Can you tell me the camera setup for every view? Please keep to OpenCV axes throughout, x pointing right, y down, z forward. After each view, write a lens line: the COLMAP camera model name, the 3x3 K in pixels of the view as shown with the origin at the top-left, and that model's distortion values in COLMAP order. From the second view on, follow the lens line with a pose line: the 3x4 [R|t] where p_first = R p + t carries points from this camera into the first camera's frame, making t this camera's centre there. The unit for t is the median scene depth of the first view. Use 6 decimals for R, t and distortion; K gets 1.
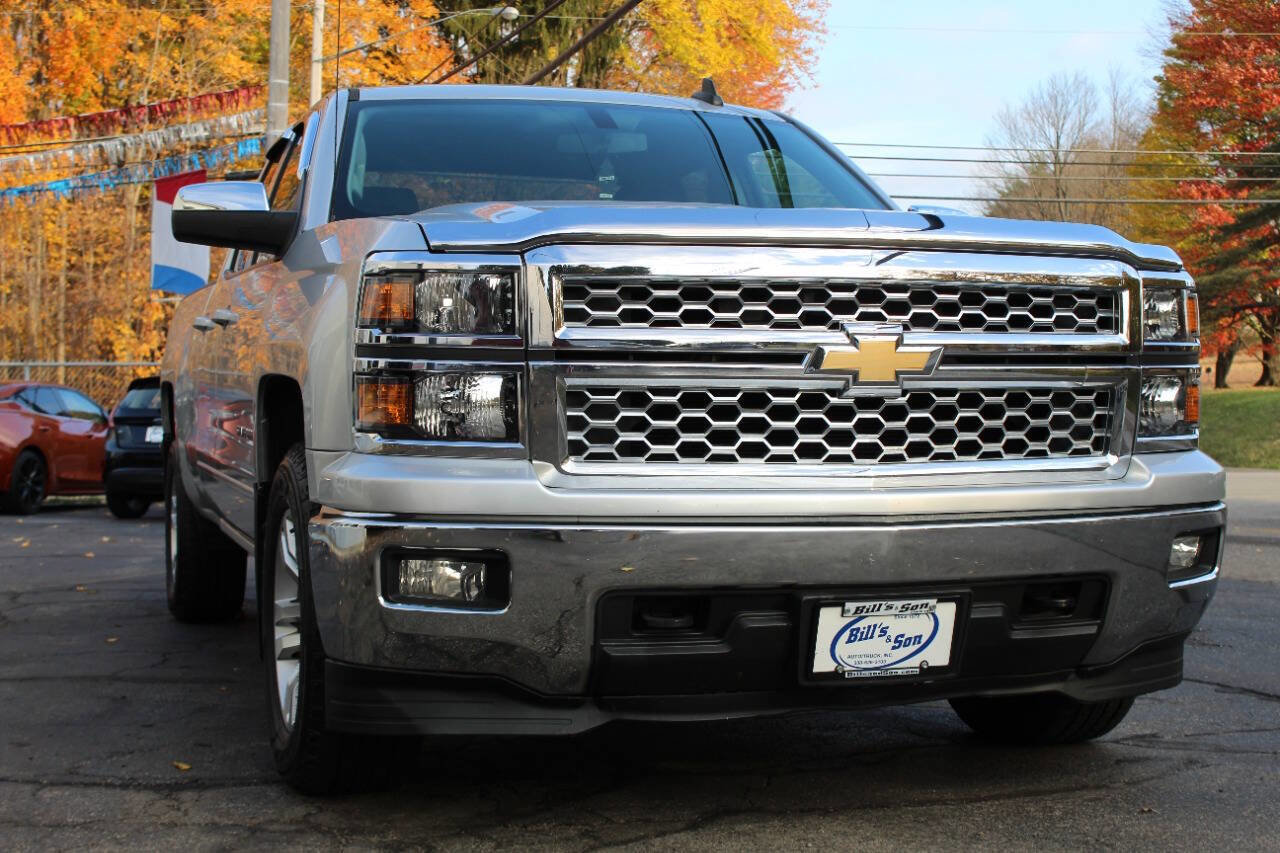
lens RADIAL K [[1741.3, 0, 640.0], [0, 1741.3, 426.5], [0, 0, 1]] dist [-0.013675, -0.066924]
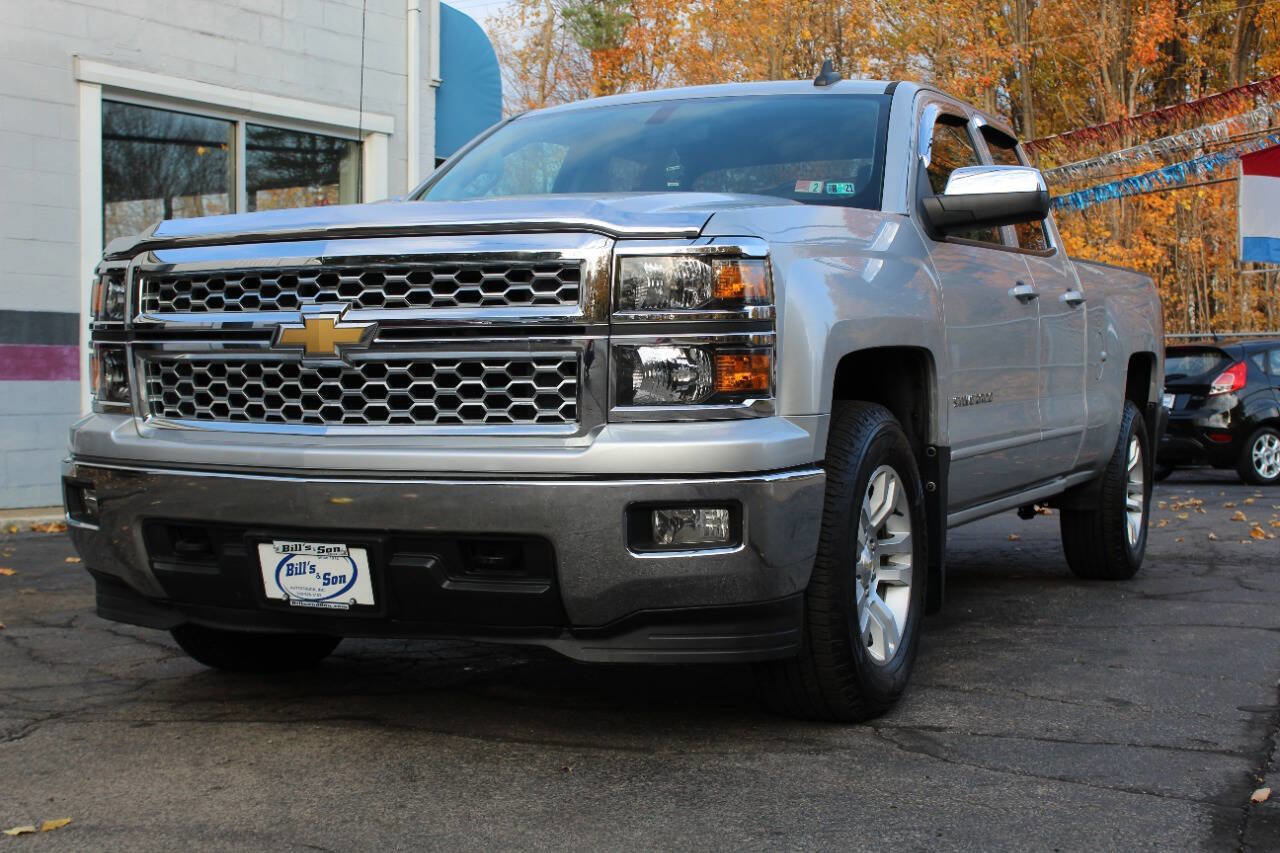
lens RADIAL K [[1741.3, 0, 640.0], [0, 1741.3, 426.5], [0, 0, 1]] dist [-0.013675, -0.066924]
pose [[0.722228, 0.021016, -0.691336, 1.088059], [-0.008877, 0.999738, 0.021118, -0.003848], [0.691598, -0.009115, 0.722225, 0.308630]]
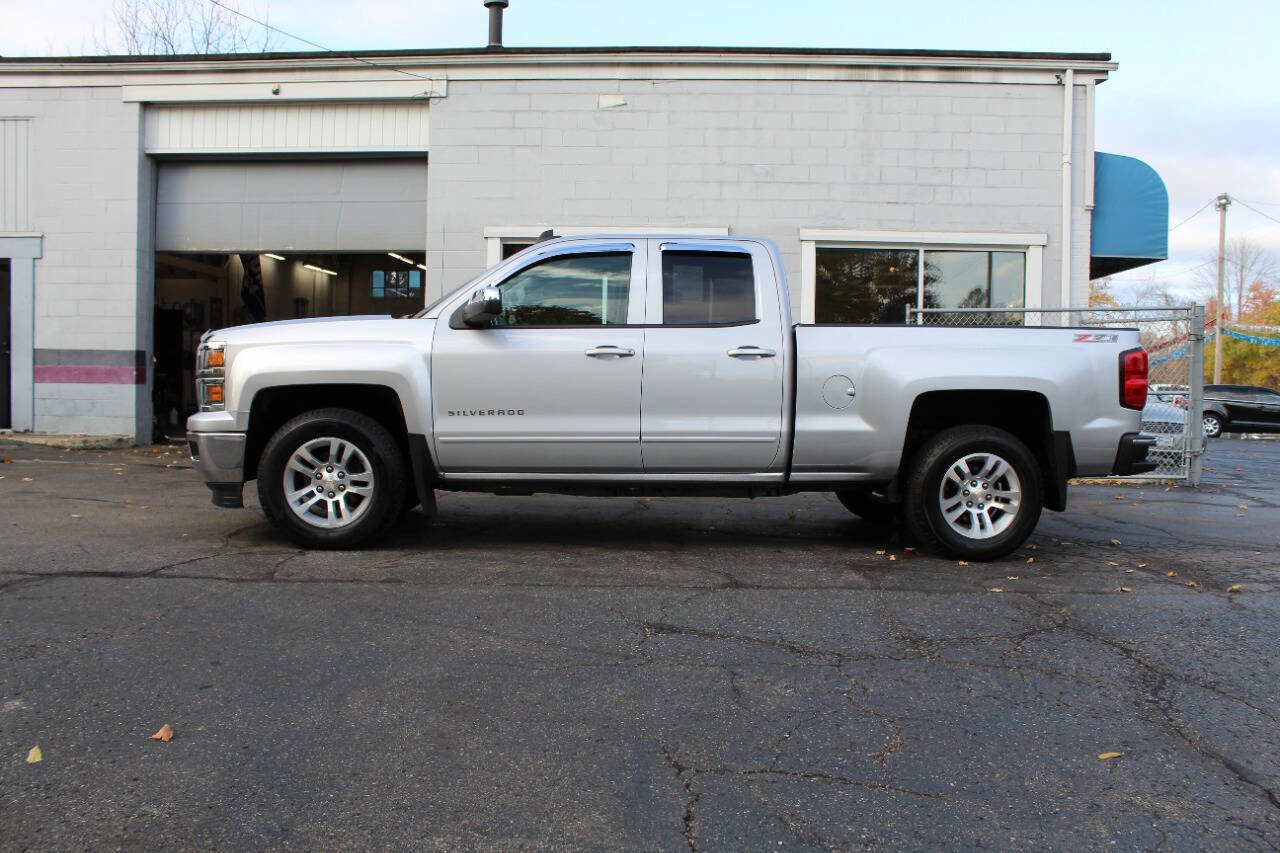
lens RADIAL K [[1069.6, 0, 637.2], [0, 1069.6, 399.2], [0, 0, 1]] dist [-0.164472, 0.145619]
pose [[-0.249177, 0.011107, -0.968394, 1.871839], [-0.029042, 0.999399, 0.018935, -0.059118], [0.968022, 0.032842, -0.248705, 2.275715]]
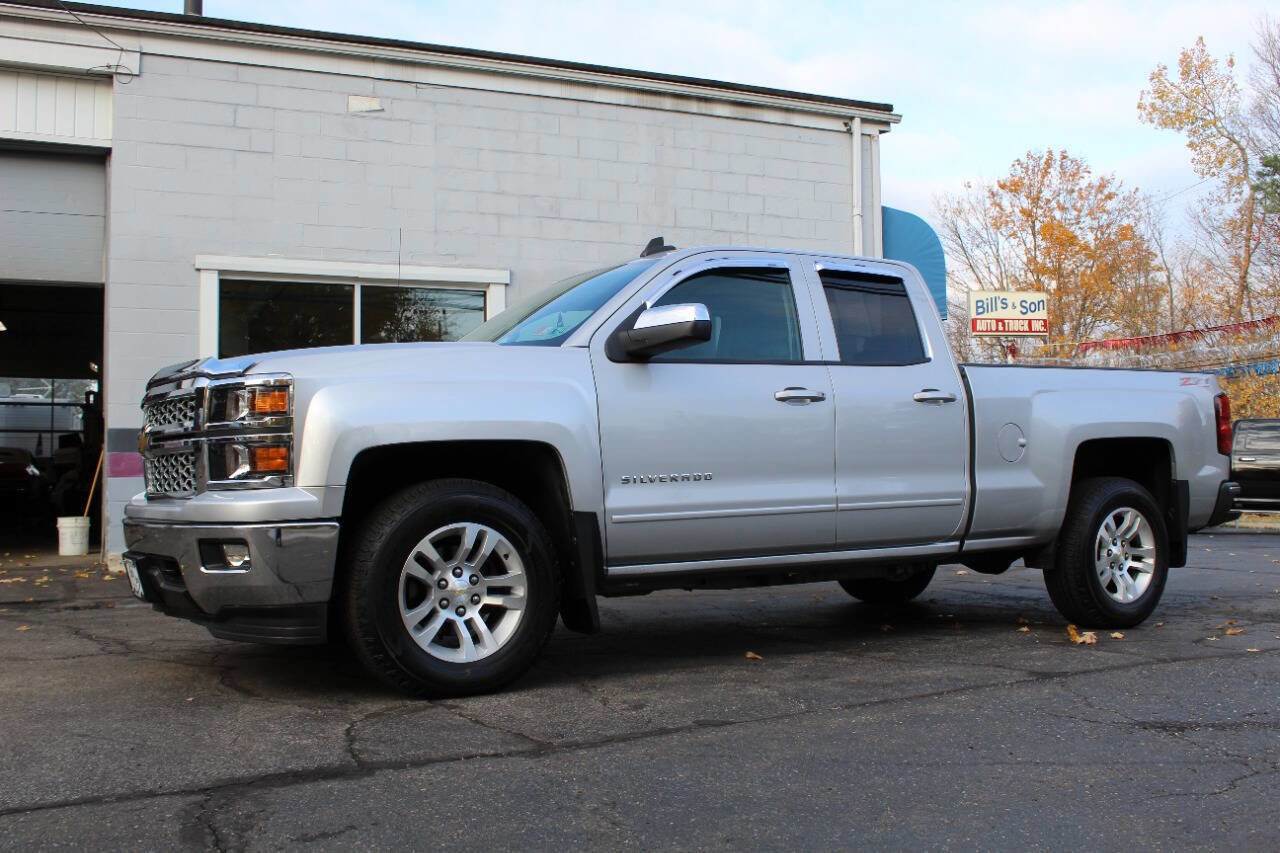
lens RADIAL K [[1218.8, 0, 638.4], [0, 1218.8, 391.9], [0, 0, 1]] dist [-0.149401, 0.178600]
pose [[0.214256, -0.071481, -0.974158, 1.639021], [0.000541, 0.997327, -0.073062, 0.005984], [0.976777, 0.015127, 0.213722, 1.265452]]
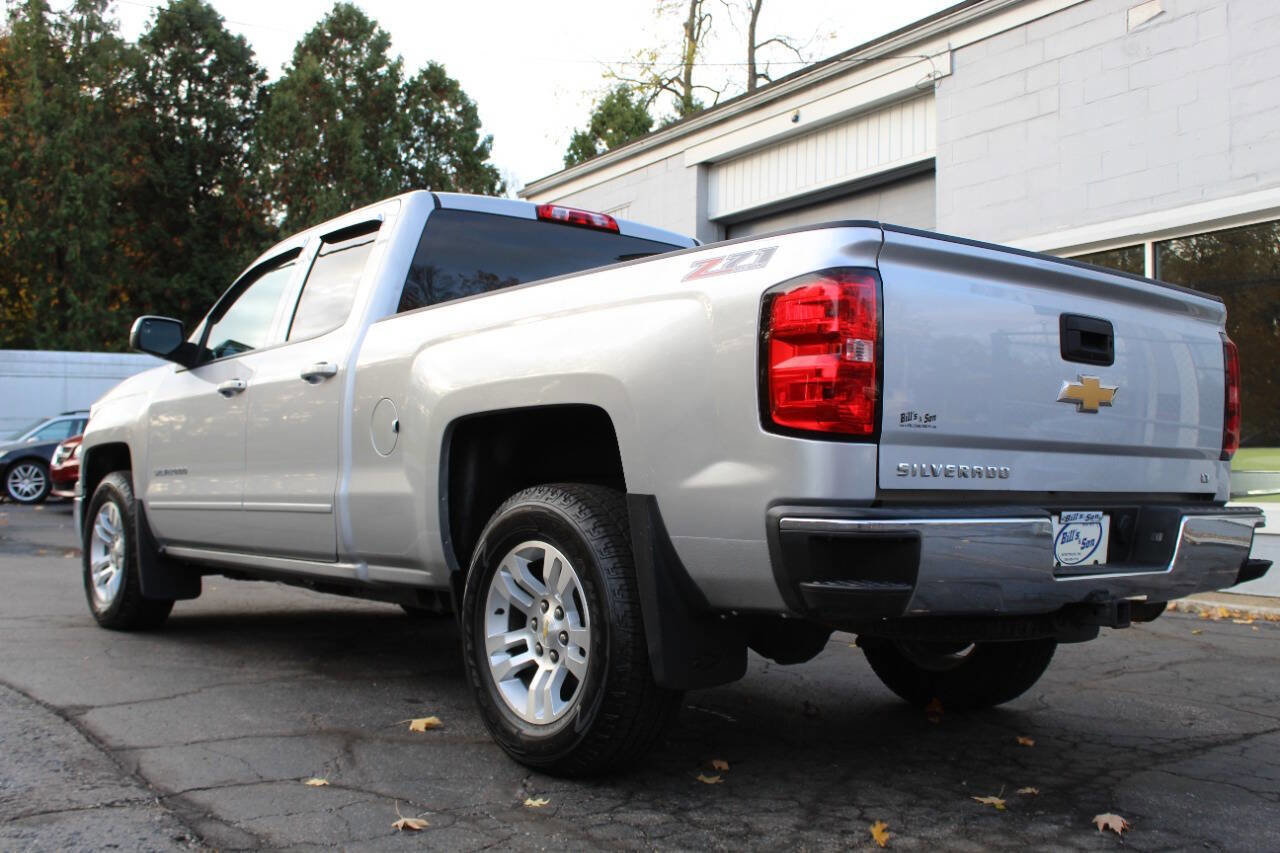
lens RADIAL K [[1318.1, 0, 637.4], [0, 1318.1, 399.5], [0, 0, 1]] dist [-0.136392, 0.197181]
pose [[-0.934000, -0.037463, -0.355304, 0.287965], [-0.017539, 0.998096, -0.059135, -0.002533], [0.356843, -0.049001, -0.932878, 3.437114]]
